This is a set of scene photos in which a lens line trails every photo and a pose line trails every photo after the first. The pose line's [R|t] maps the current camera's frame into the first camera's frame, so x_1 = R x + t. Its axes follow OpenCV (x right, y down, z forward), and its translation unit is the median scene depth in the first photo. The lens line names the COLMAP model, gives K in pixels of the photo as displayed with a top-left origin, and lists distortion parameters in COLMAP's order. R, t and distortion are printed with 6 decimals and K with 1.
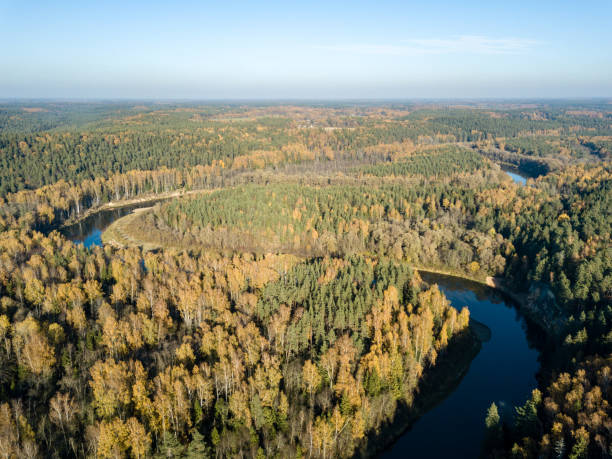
lens RADIAL K [[463.0, 0, 306.0], [0, 463.0, 229.5], [0, 0, 1]] dist [0.007310, 0.001390]
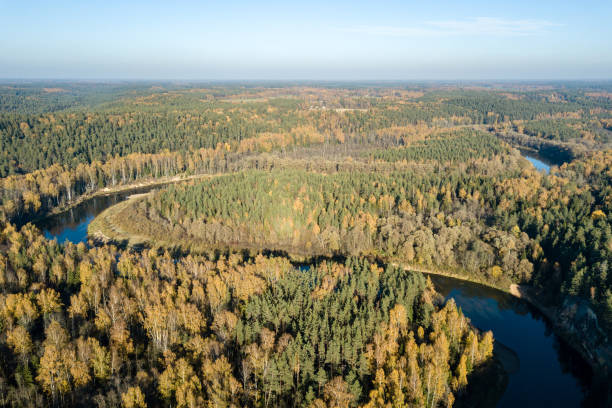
lens RADIAL K [[453.4, 0, 306.0], [0, 453.4, 204.0], [0, 0, 1]] dist [0.003938, 0.006922]
pose [[0.999409, 0.011442, -0.032421, 0.024464], [-0.011688, 0.999904, -0.007412, -0.028982], [0.032333, 0.007787, 0.999447, 0.104028]]
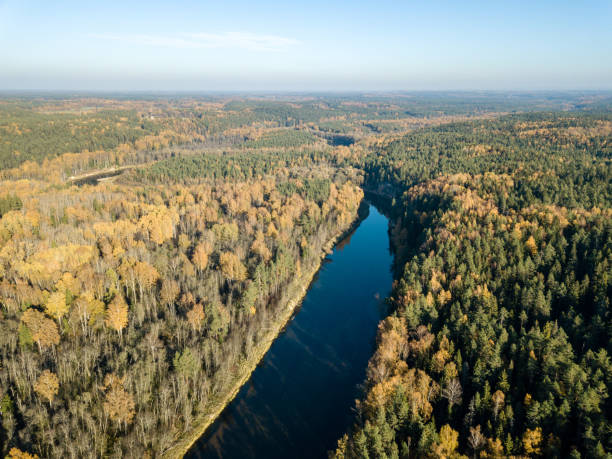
lens RADIAL K [[463.0, 0, 306.0], [0, 463.0, 229.5], [0, 0, 1]] dist [0.007310, 0.001390]
pose [[0.898597, -0.121264, 0.421685, -0.509910], [0.114326, 0.992563, 0.041807, 0.136108], [-0.423619, 0.010642, 0.905778, -0.541826]]
